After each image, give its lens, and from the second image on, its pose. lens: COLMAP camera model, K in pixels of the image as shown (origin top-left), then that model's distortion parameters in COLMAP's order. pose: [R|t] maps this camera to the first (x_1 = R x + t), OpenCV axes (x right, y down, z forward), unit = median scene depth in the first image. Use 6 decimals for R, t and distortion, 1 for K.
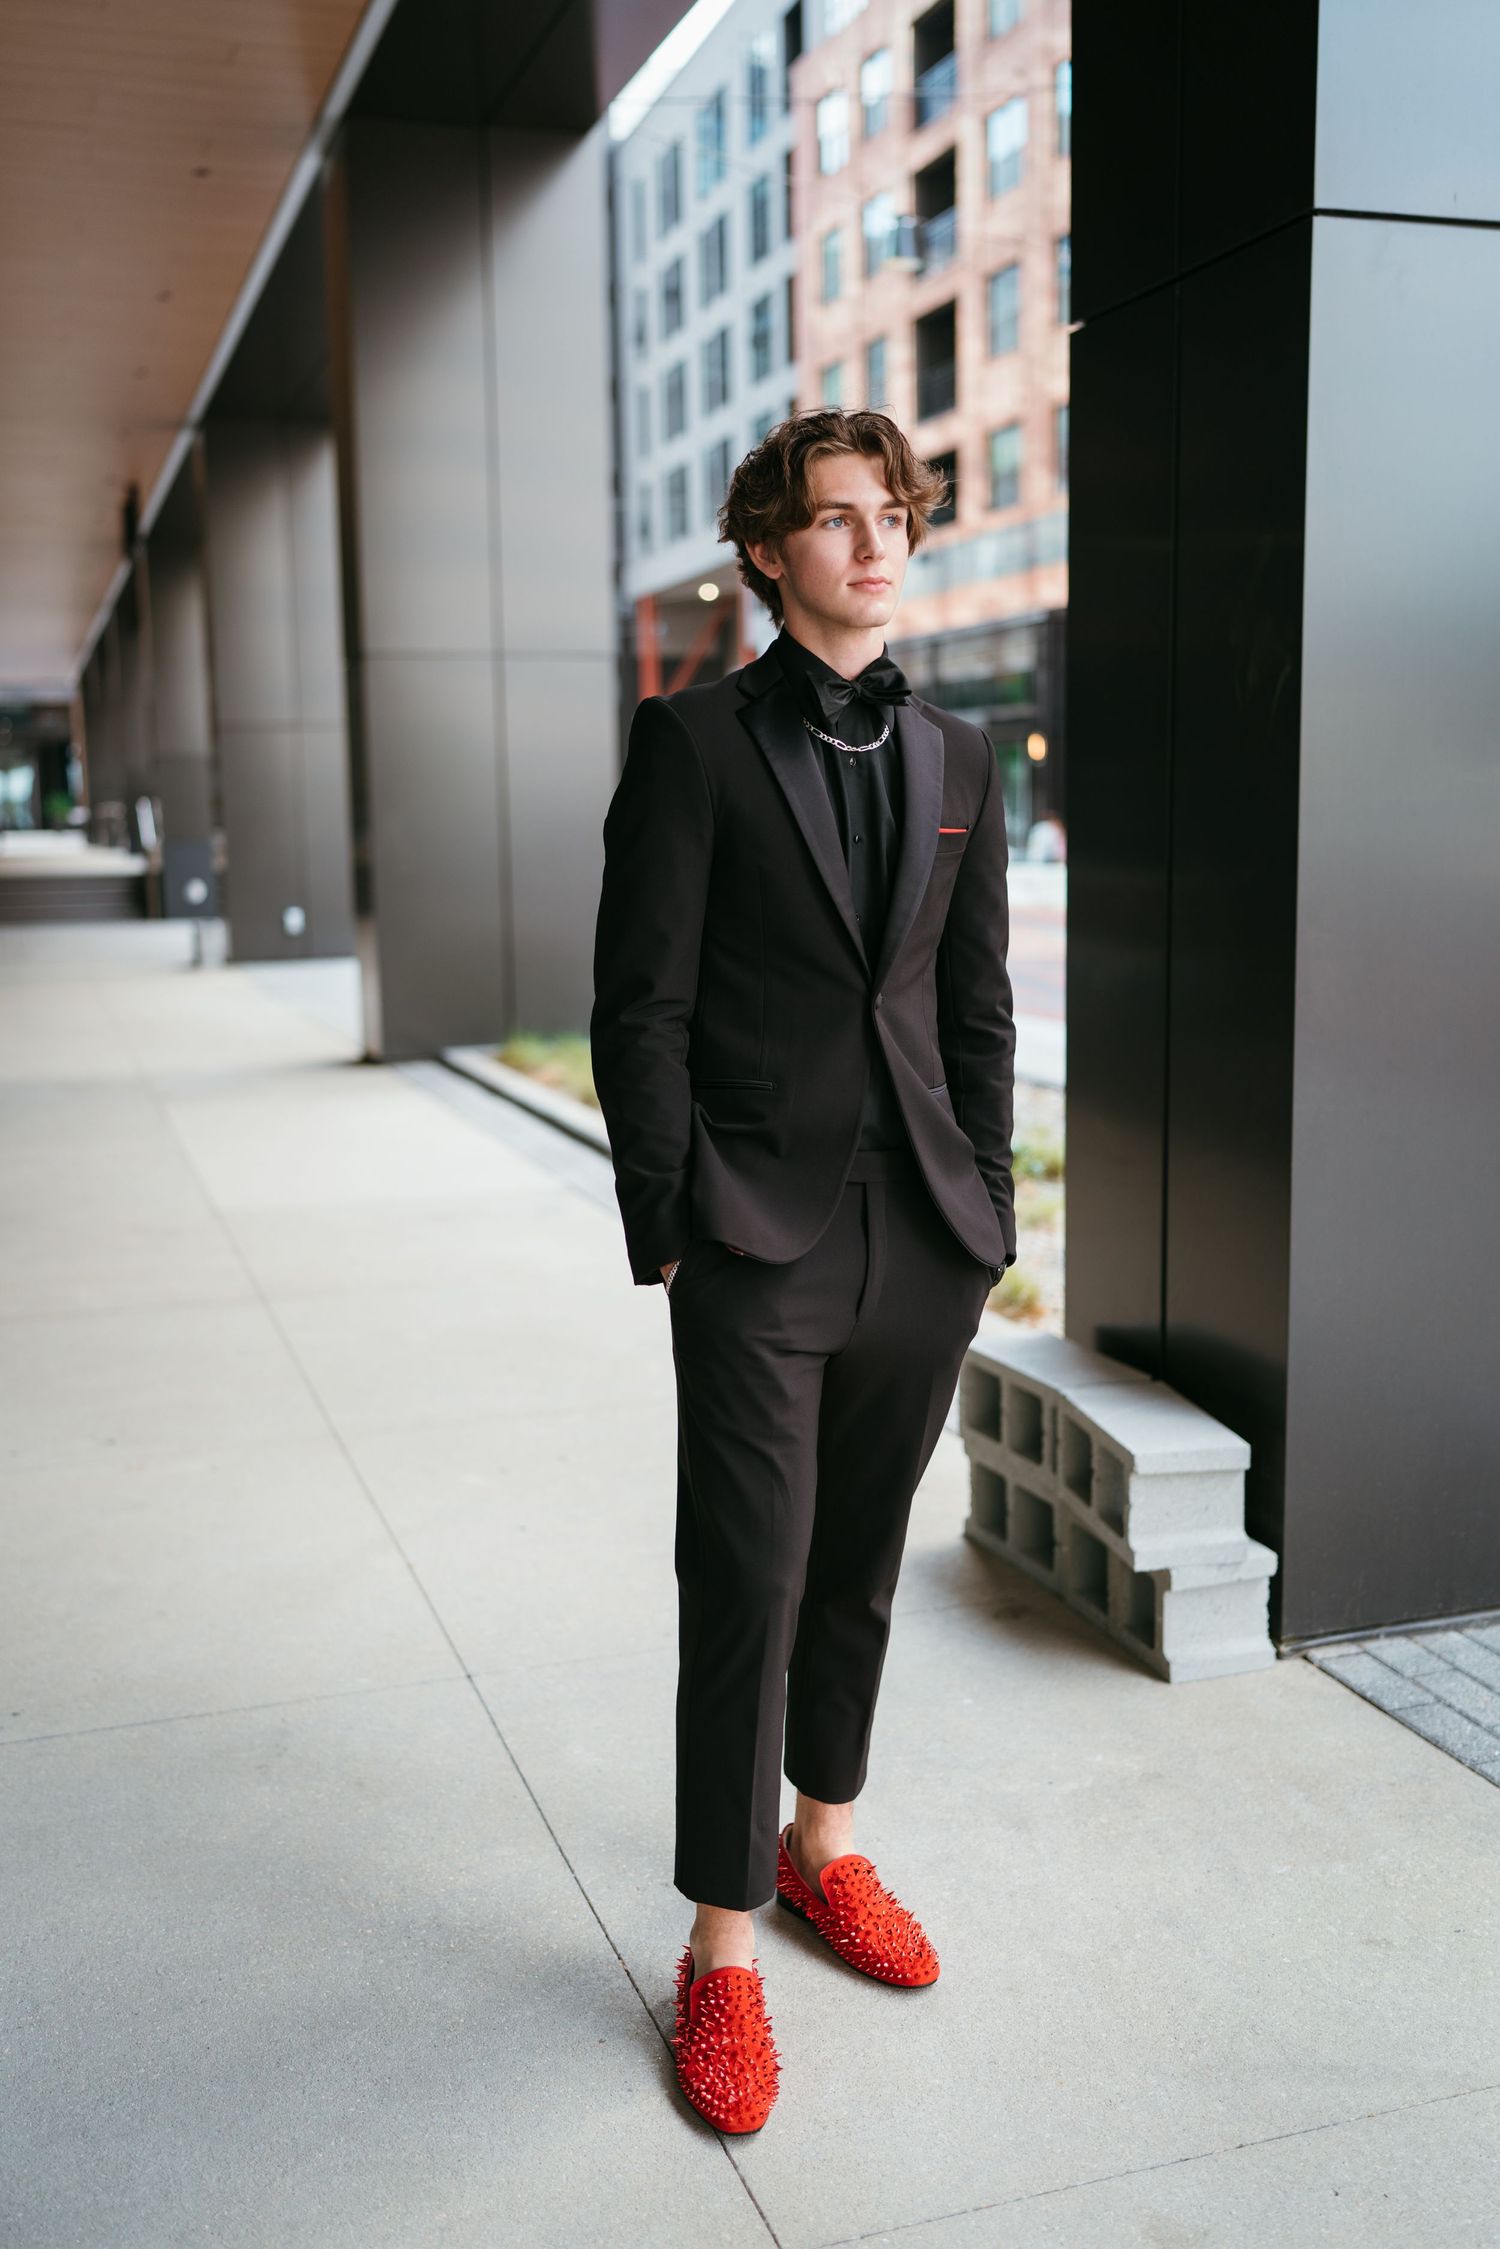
lens RADIAL K [[2181.3, 0, 695.9], [0, 2181.3, 1110.7], [0, 0, 1]] dist [0.012342, 0.000000]
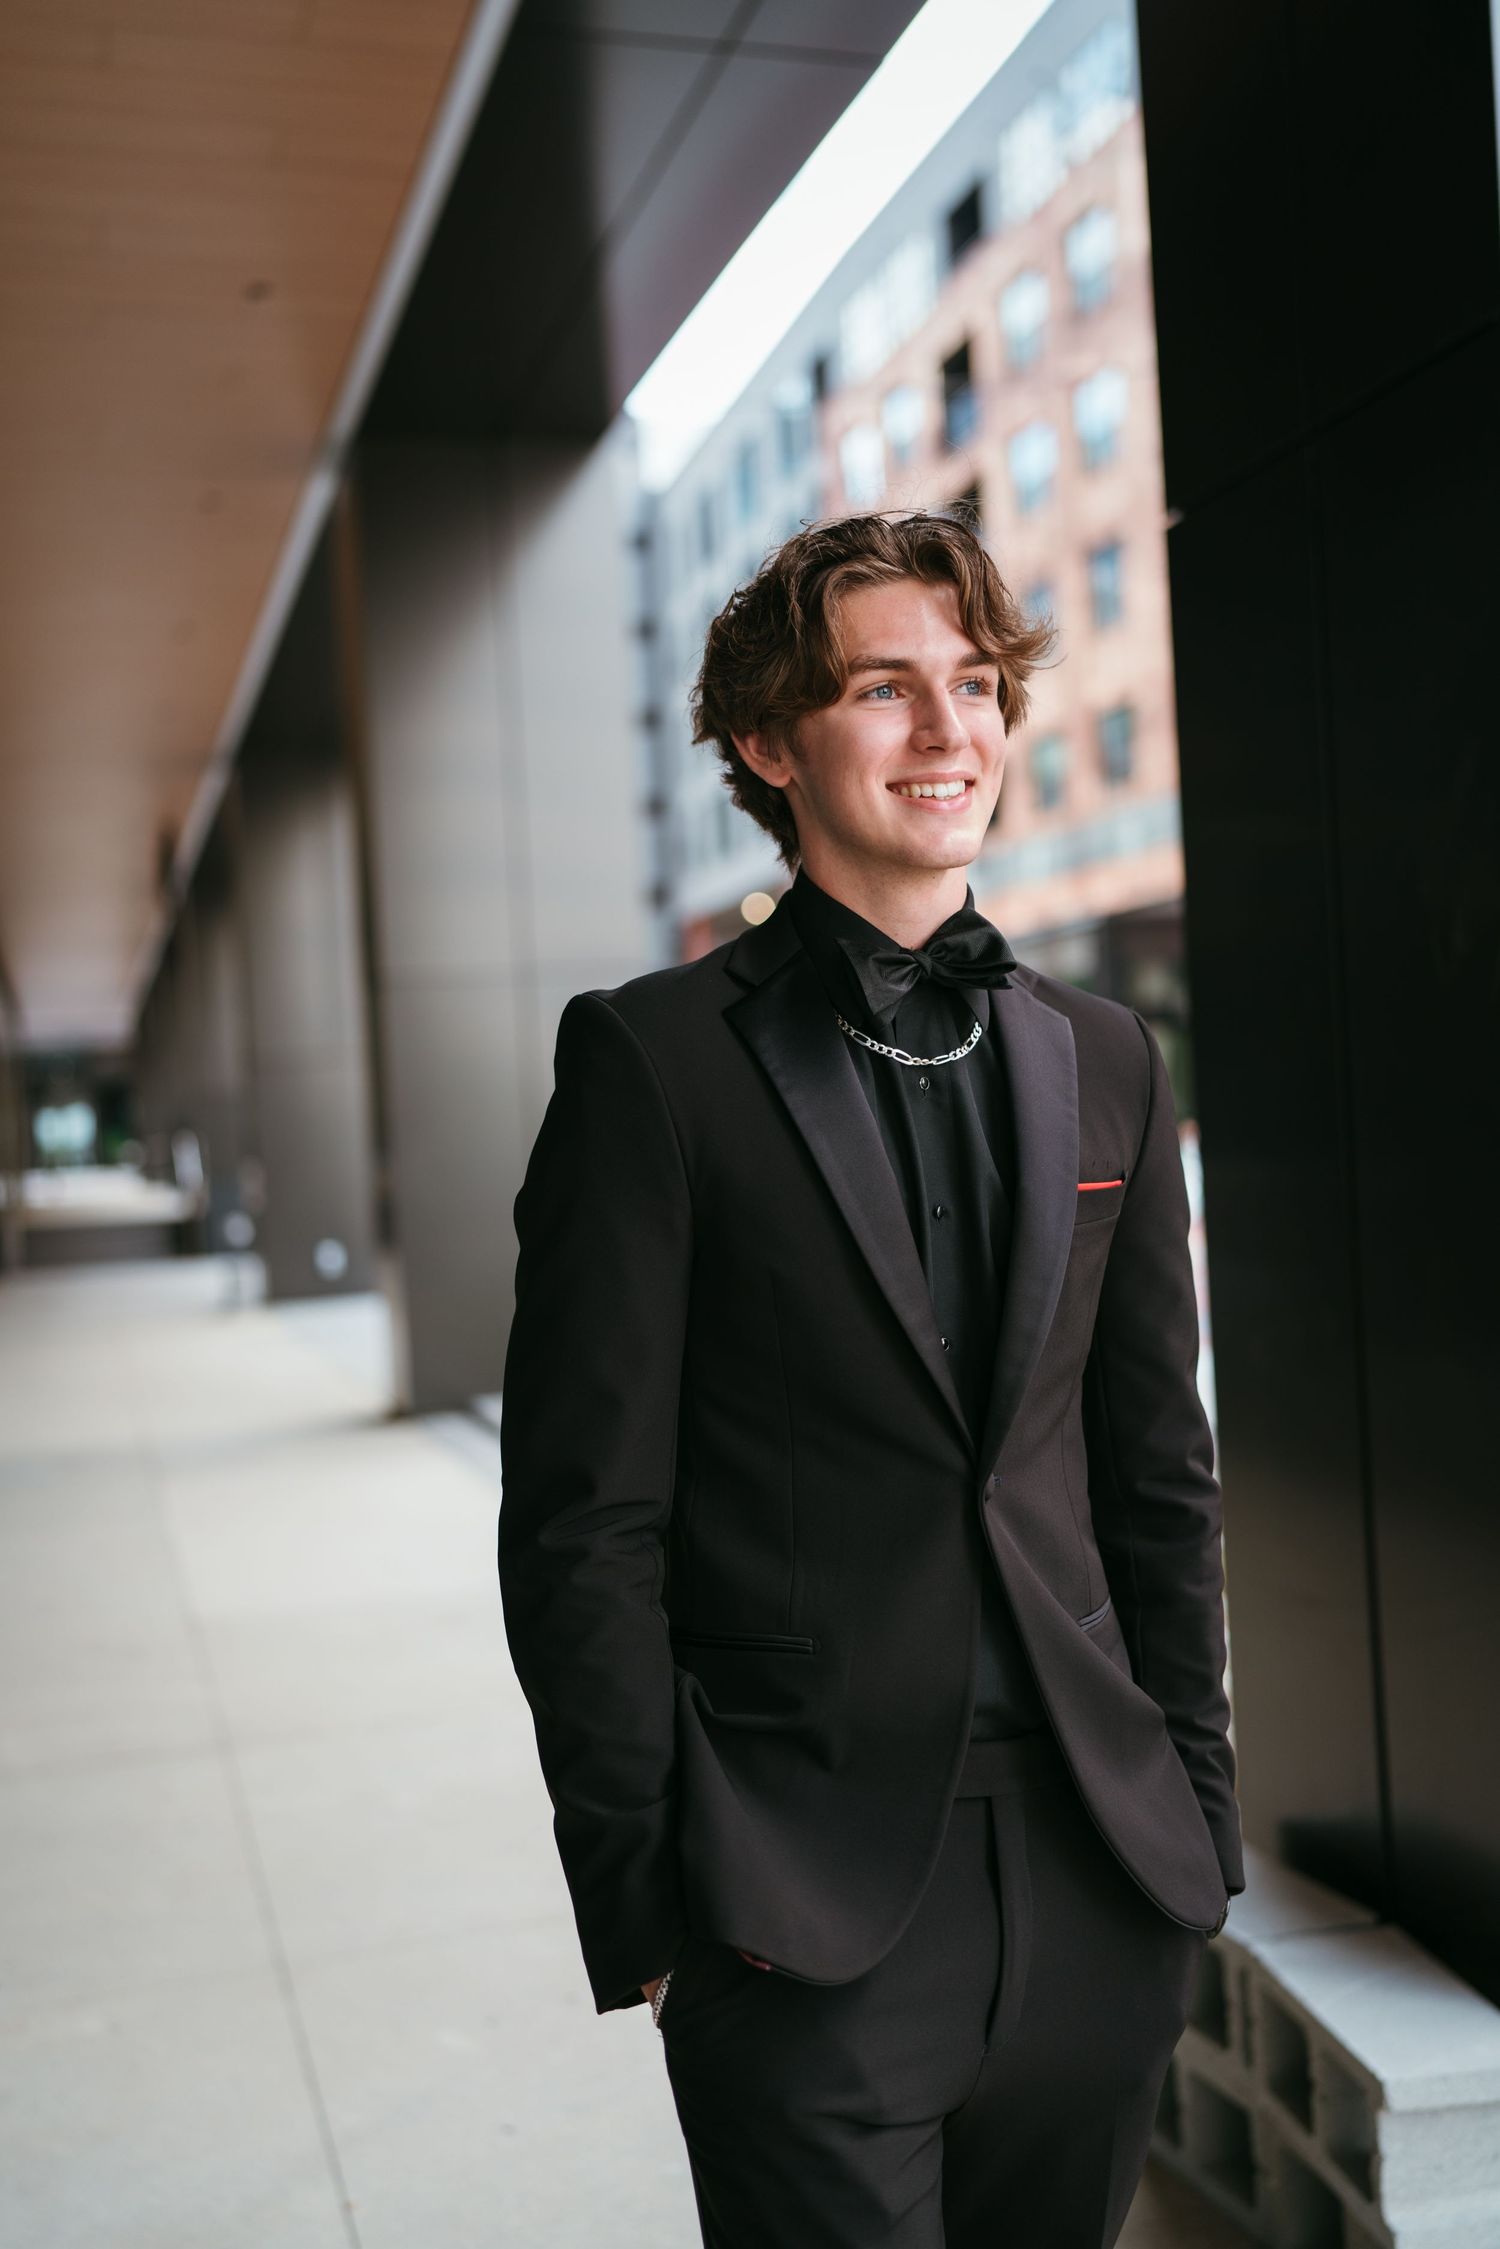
lens RADIAL K [[2181.3, 0, 701.2], [0, 2181.3, 1105.8], [0, 0, 1]] dist [0.012342, 0.000000]
pose [[0.999117, -0.034614, -0.023800, 0.014532], [0.030764, 0.988728, -0.146530, -0.041076], [0.028603, 0.145668, 0.988920, 0.244598]]
